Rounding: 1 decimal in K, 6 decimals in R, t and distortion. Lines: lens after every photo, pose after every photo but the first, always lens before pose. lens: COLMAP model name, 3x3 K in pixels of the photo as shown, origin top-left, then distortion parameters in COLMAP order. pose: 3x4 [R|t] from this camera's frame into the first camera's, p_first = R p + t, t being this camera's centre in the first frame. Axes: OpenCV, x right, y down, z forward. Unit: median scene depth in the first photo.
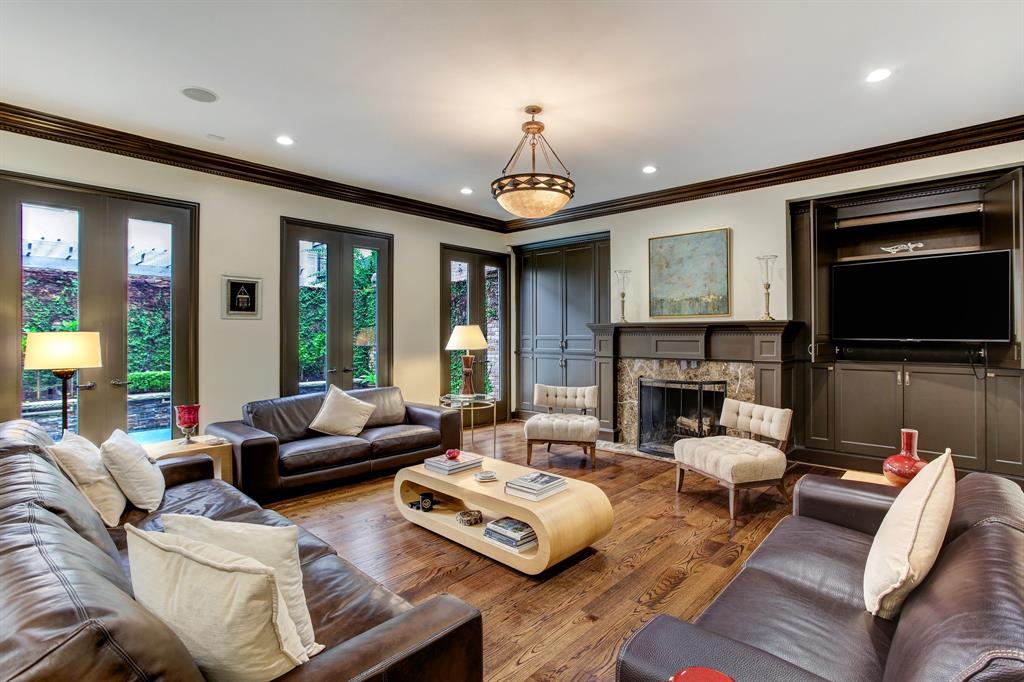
lens RADIAL K [[497.0, 0, 515.7], [0, 497.0, 336.3], [0, 0, 1]] dist [-0.039173, 0.008780]
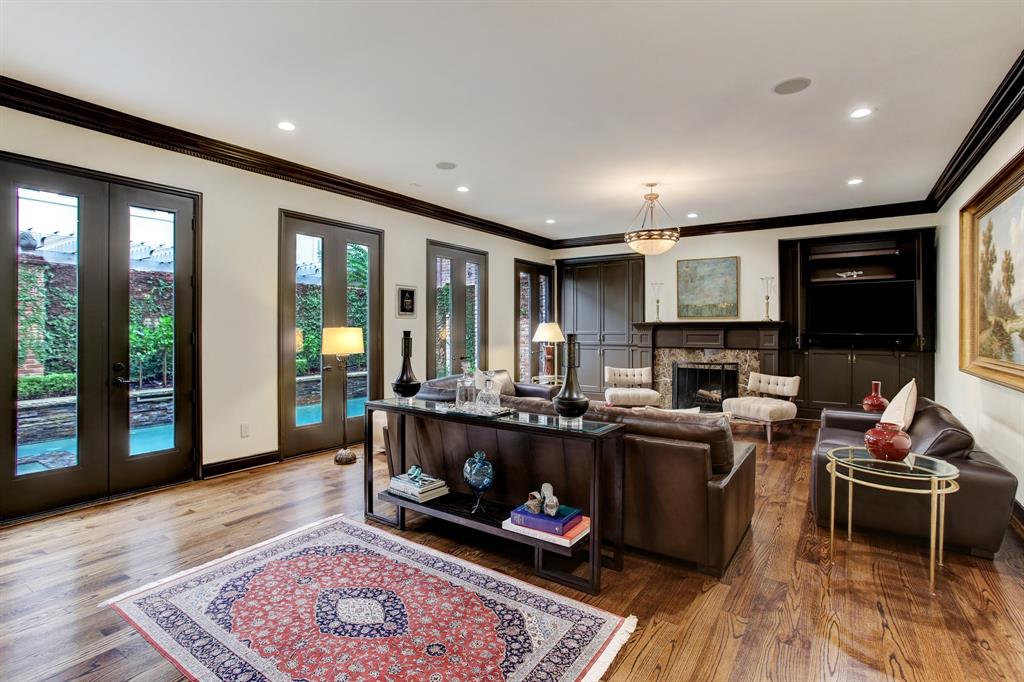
lens RADIAL K [[497.0, 0, 523.4], [0, 497.0, 331.0], [0, 0, 1]] dist [-0.039173, 0.008780]
pose [[0.987113, 0.000975, 0.160020, -0.403675], [-0.000333, 0.999992, -0.004035, 0.003915], [-0.160023, 0.003930, 0.987105, -0.308901]]
